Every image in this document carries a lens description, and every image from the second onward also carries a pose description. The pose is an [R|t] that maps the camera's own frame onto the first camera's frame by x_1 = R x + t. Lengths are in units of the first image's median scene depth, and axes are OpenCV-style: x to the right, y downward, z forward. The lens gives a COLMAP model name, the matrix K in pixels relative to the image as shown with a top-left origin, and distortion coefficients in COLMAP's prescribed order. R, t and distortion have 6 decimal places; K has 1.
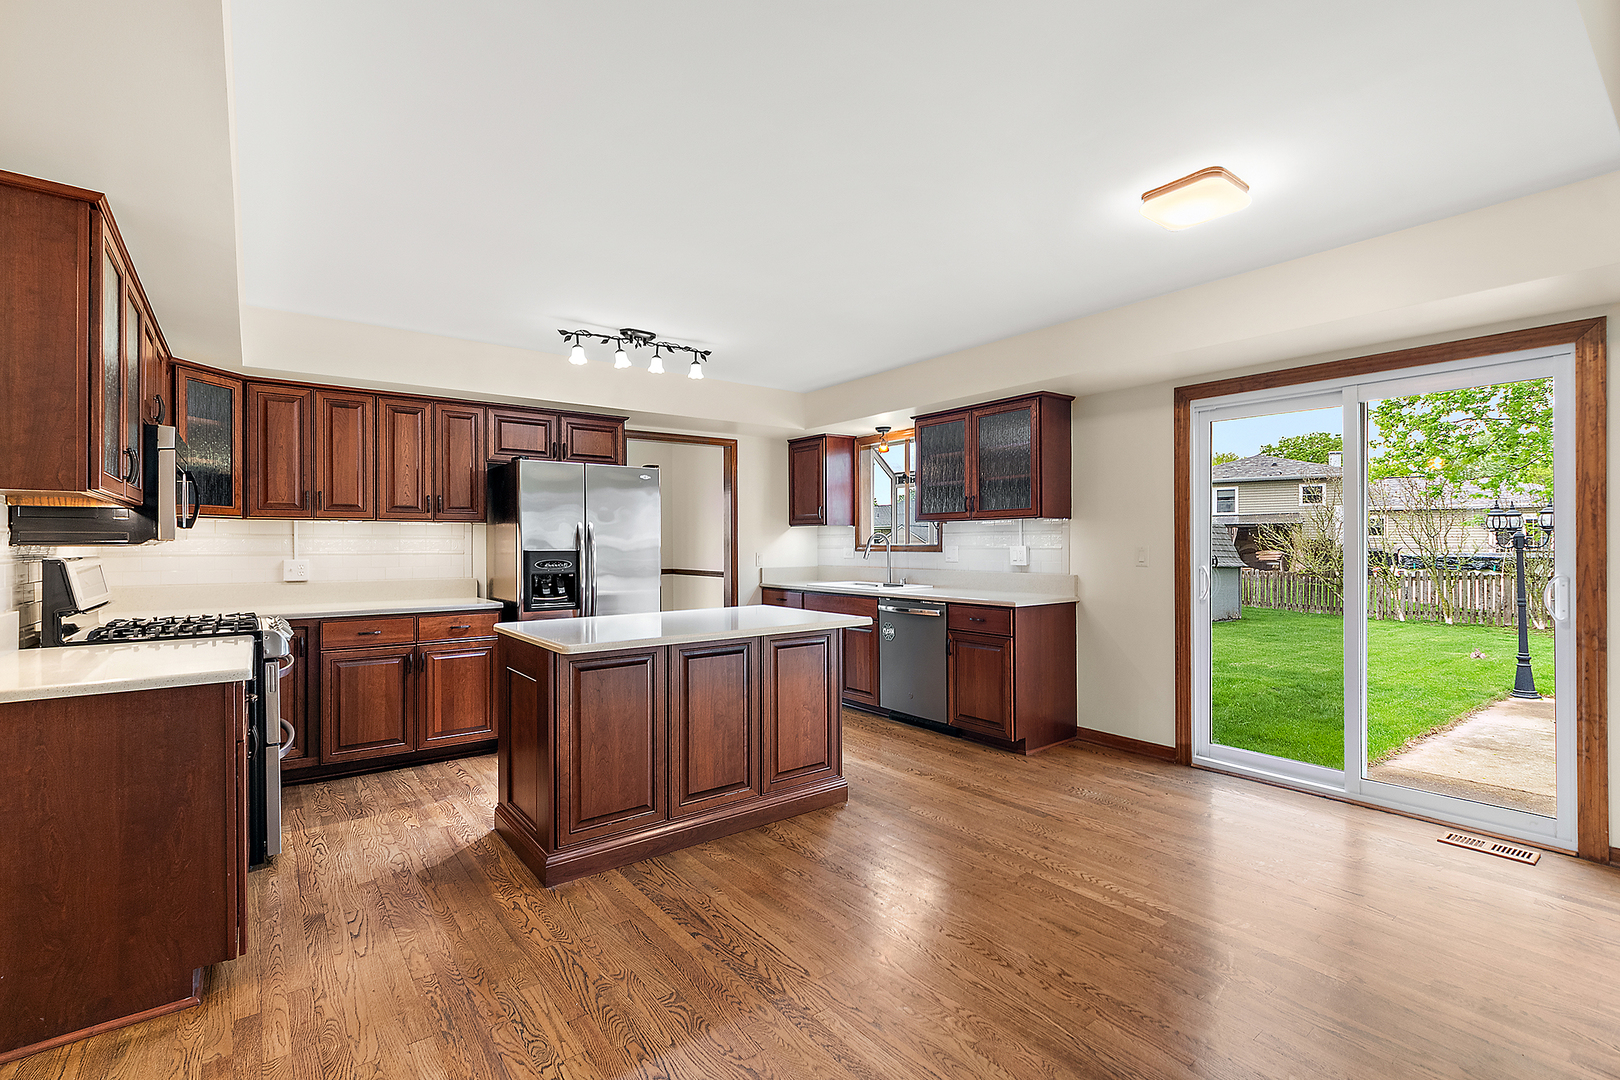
lens RADIAL K [[728.3, 0, 809.5], [0, 728.3, 547.1], [0, 0, 1]] dist [0.002382, -0.001247]
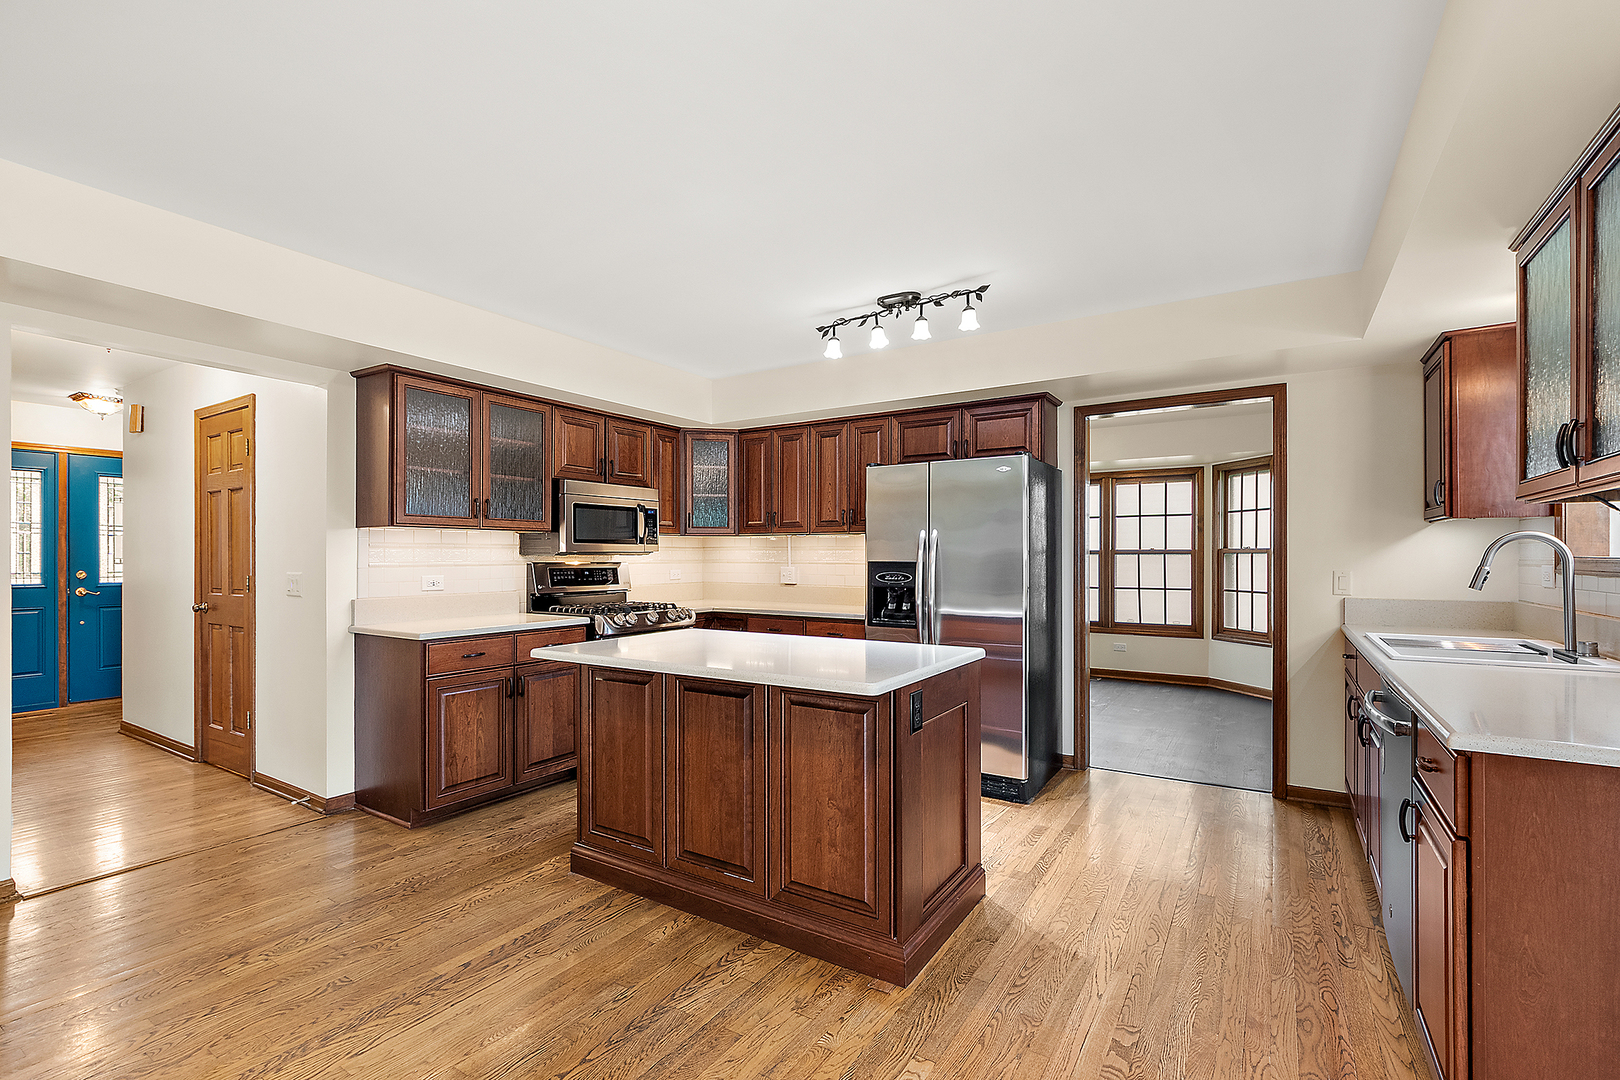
lens RADIAL K [[728.3, 0, 792.5], [0, 728.3, 560.0], [0, 0, 1]] dist [0.002382, -0.001247]
pose [[0.327083, 0.008808, -0.944954, 0.500419], [-0.002795, 0.999961, 0.008353, -0.006049], [0.944991, -0.000090, 0.327095, 0.617349]]
